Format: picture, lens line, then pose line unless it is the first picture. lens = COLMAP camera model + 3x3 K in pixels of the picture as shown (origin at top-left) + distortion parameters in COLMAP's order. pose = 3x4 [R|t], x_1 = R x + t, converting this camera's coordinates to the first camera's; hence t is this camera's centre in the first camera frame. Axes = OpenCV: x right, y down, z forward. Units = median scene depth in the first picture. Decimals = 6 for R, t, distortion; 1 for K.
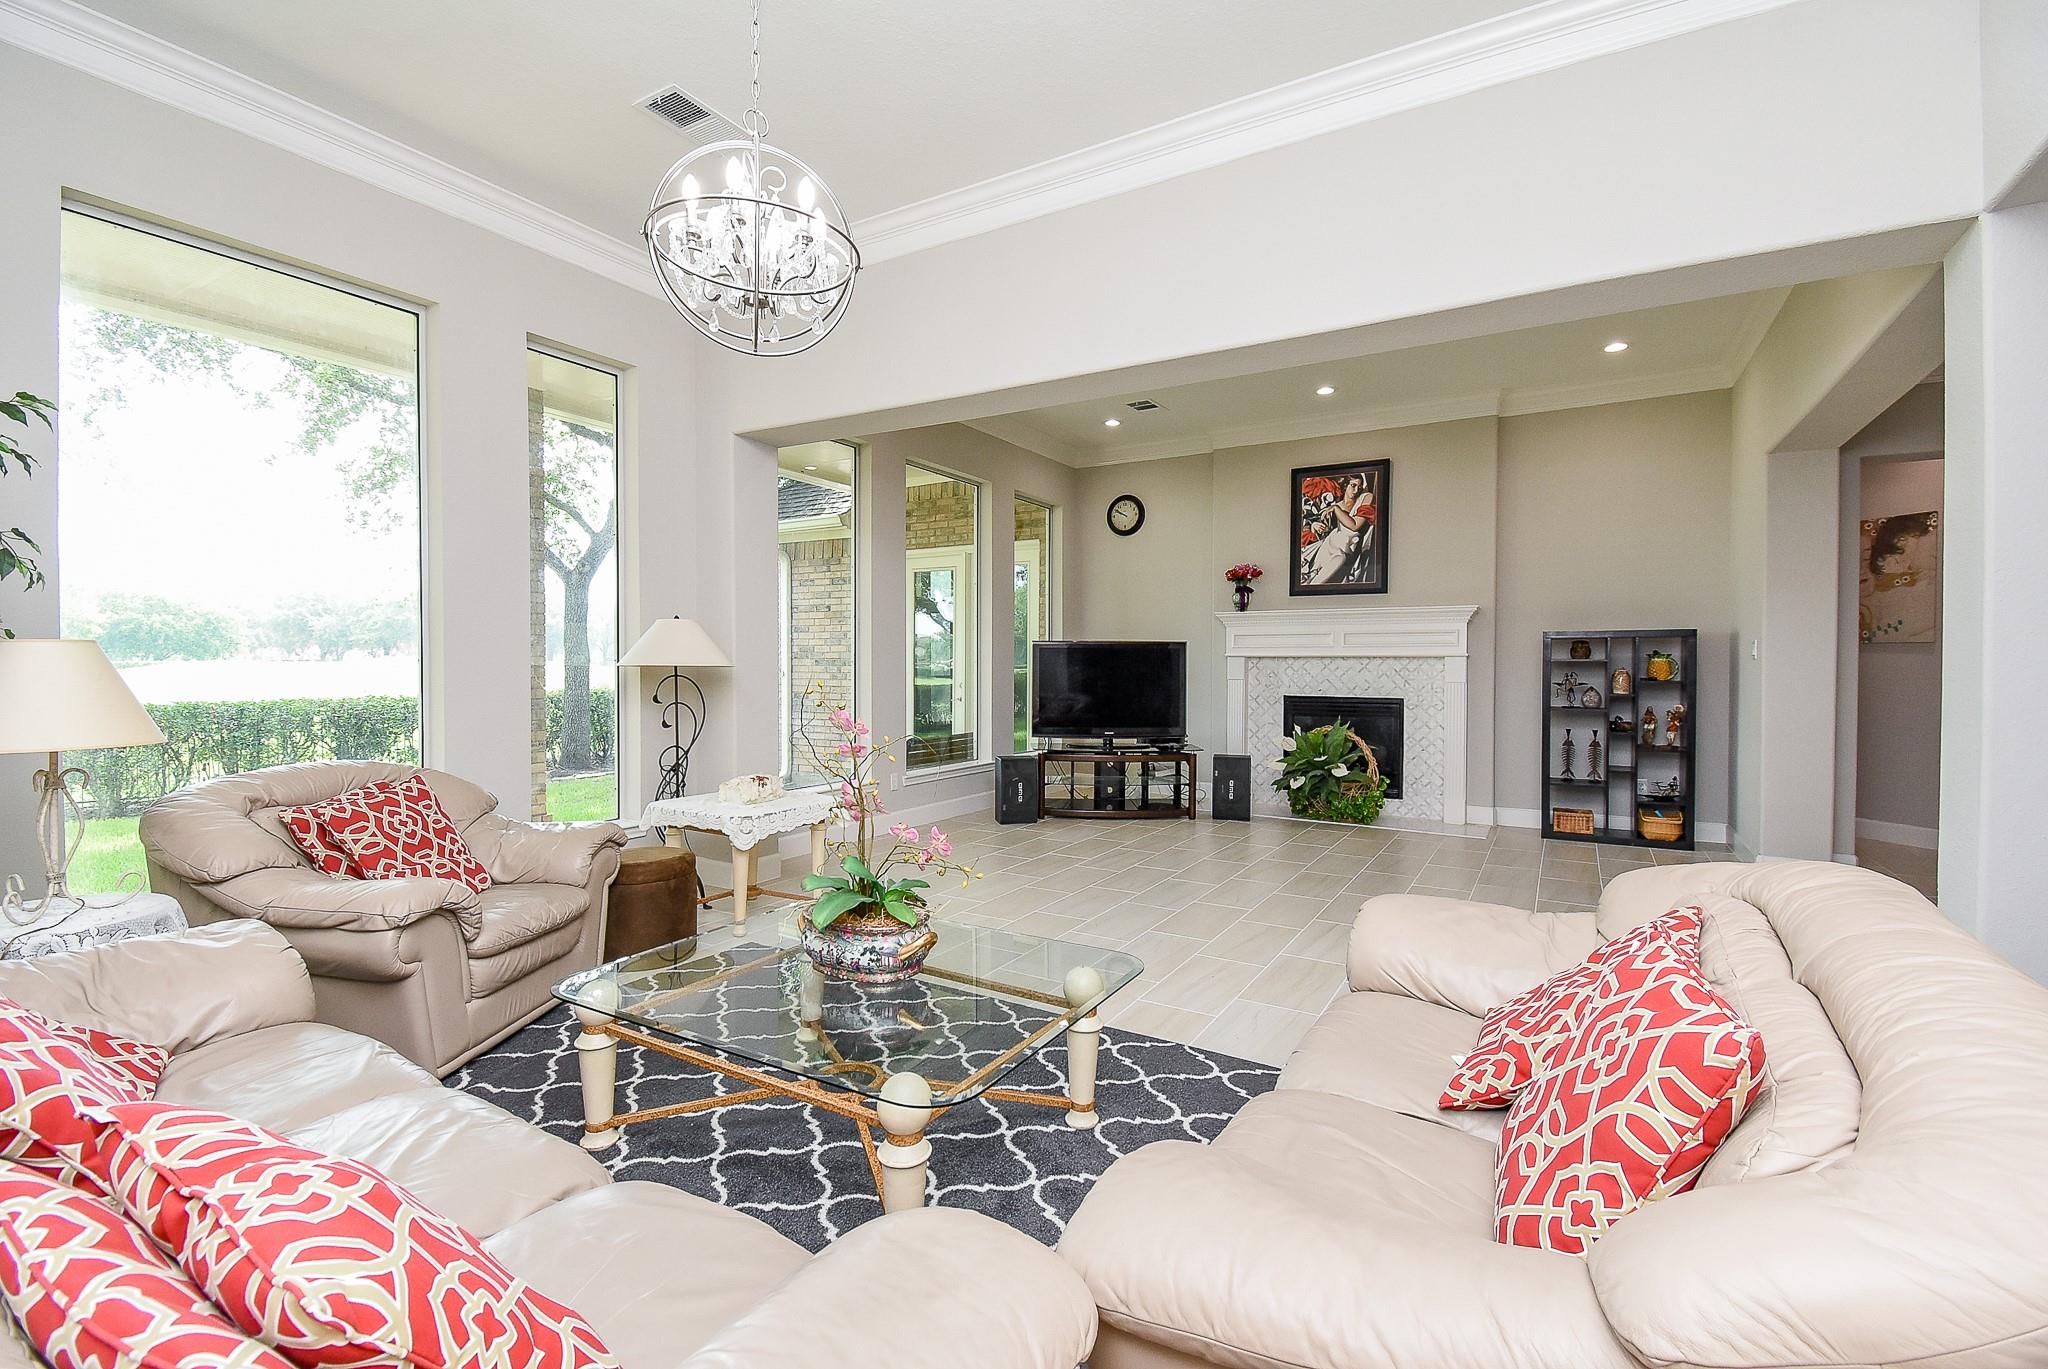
lens RADIAL K [[908.7, 0, 1030.7], [0, 908.7, 677.1], [0, 0, 1]] dist [0.005397, -0.003354]
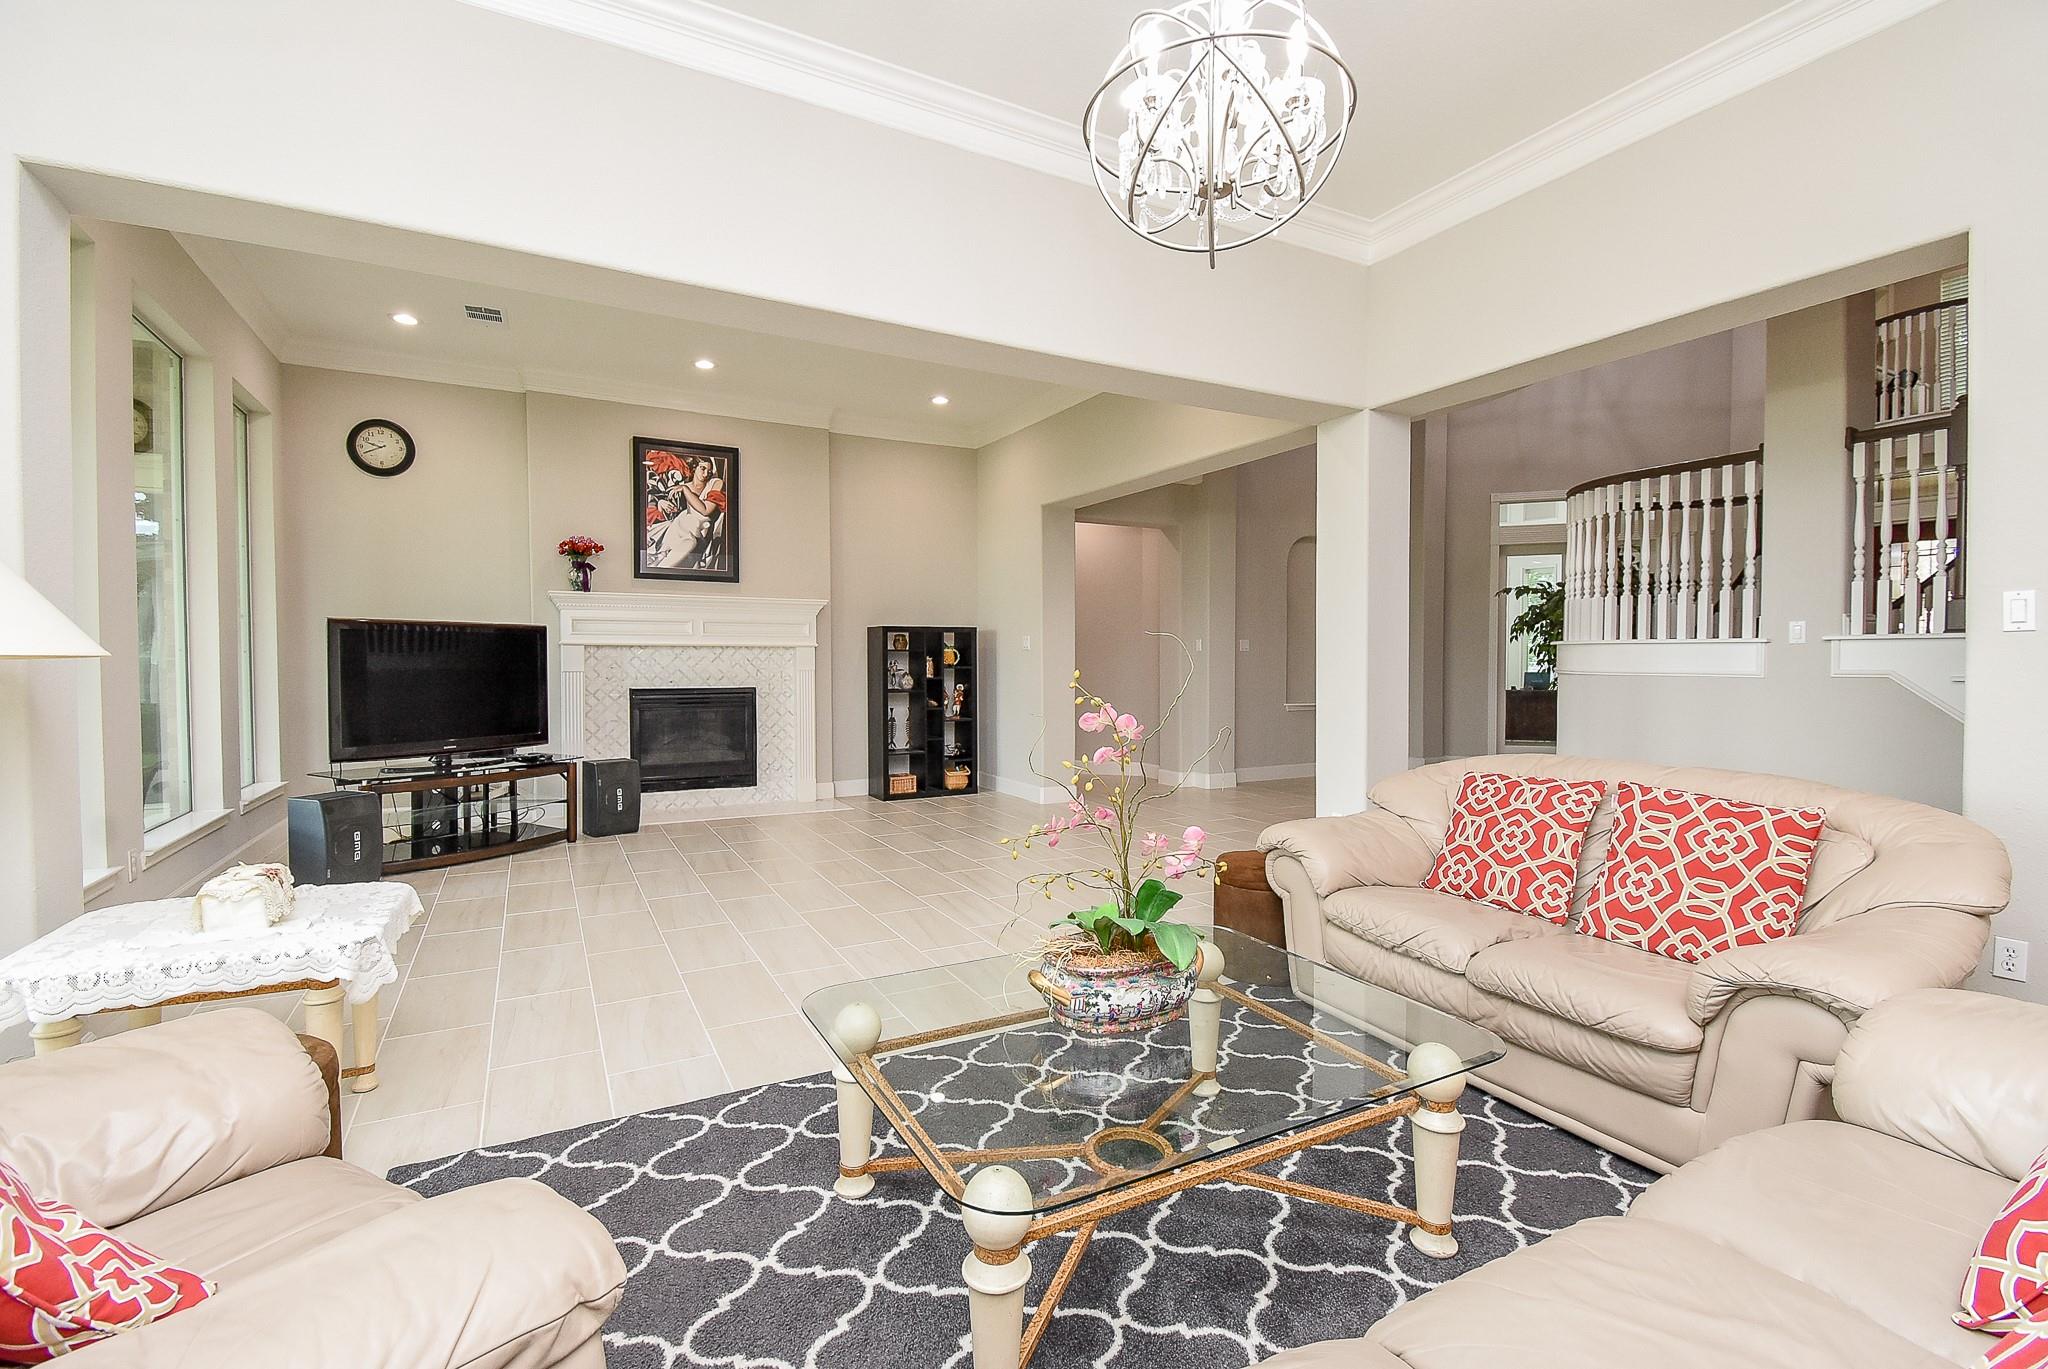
lens RADIAL K [[908.7, 0, 1031.2], [0, 908.7, 677.5], [0, 0, 1]] dist [0.005397, -0.003354]
pose [[0.499845, -0.022099, 0.865833, -0.309682], [0.014965, 0.999746, 0.016878, -0.000062], [-0.865986, 0.004521, 0.500048, 0.217764]]
